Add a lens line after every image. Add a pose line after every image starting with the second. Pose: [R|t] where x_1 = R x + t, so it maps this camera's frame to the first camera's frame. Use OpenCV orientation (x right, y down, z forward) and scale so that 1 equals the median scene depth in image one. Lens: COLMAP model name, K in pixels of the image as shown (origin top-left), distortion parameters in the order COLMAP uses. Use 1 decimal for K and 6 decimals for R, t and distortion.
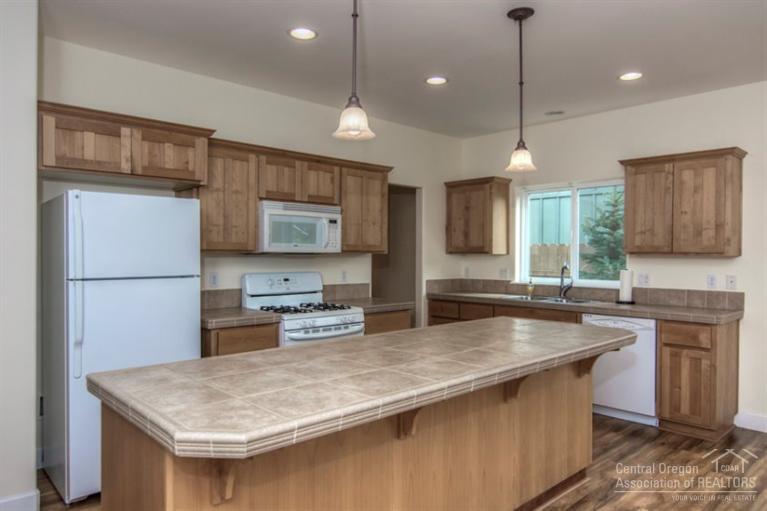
lens RADIAL K [[517.9, 0, 381.4], [0, 517.9, 255.8], [0, 0, 1]] dist [-0.000481, -0.001144]
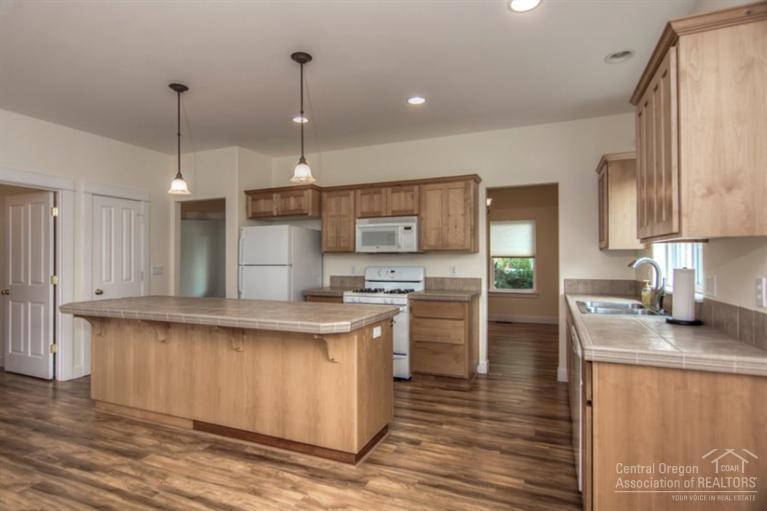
lens RADIAL K [[403.1, 0, 380.5], [0, 403.1, 255.1], [0, 0, 1]] dist [-0.000390, 0.000047]
pose [[0.402072, -0.018089, -0.915429, 0.921301], [0.000901, 0.999812, -0.019361, 0.025227], [0.915608, 0.006960, 0.402013, 0.583935]]
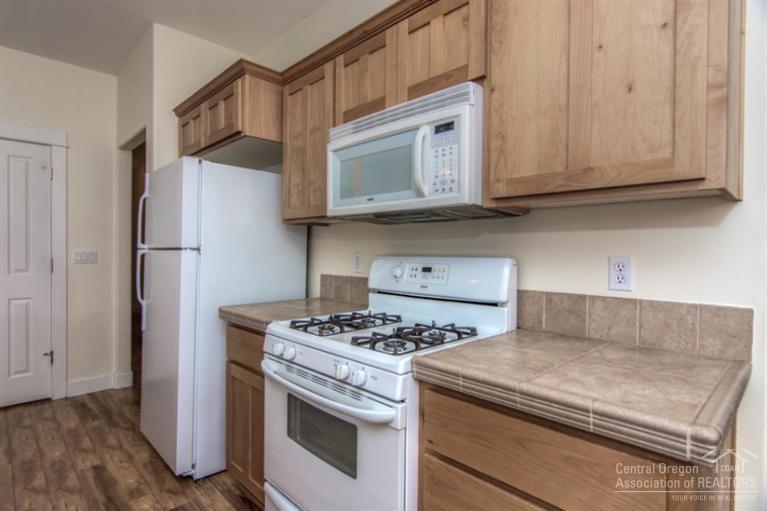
lens RADIAL K [[403.1, 0, 380.5], [0, 403.1, 255.1], [0, 0, 1]] dist [-0.000390, 0.000047]
pose [[0.012251, 0.000276, -0.999925, 0.240823], [-0.015545, 0.999879, 0.000086, 0.036595], [0.999804, 0.015543, 0.012254, 1.062647]]
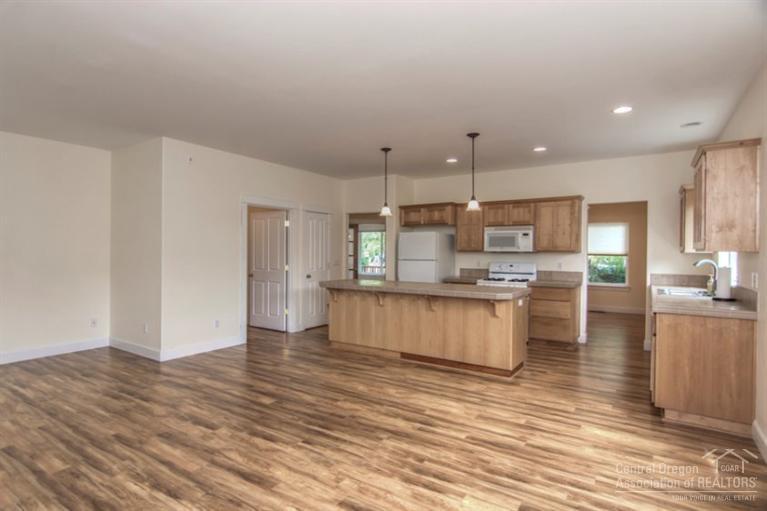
lens RADIAL K [[403.1, 0, 380.5], [0, 403.1, 255.1], [0, 0, 1]] dist [-0.000390, 0.000047]
pose [[0.225706, 0.001179, -0.974195, 1.309256], [-0.011548, 0.999932, -0.001465, 0.015844], [0.974127, 0.011580, 0.225704, 0.208147]]
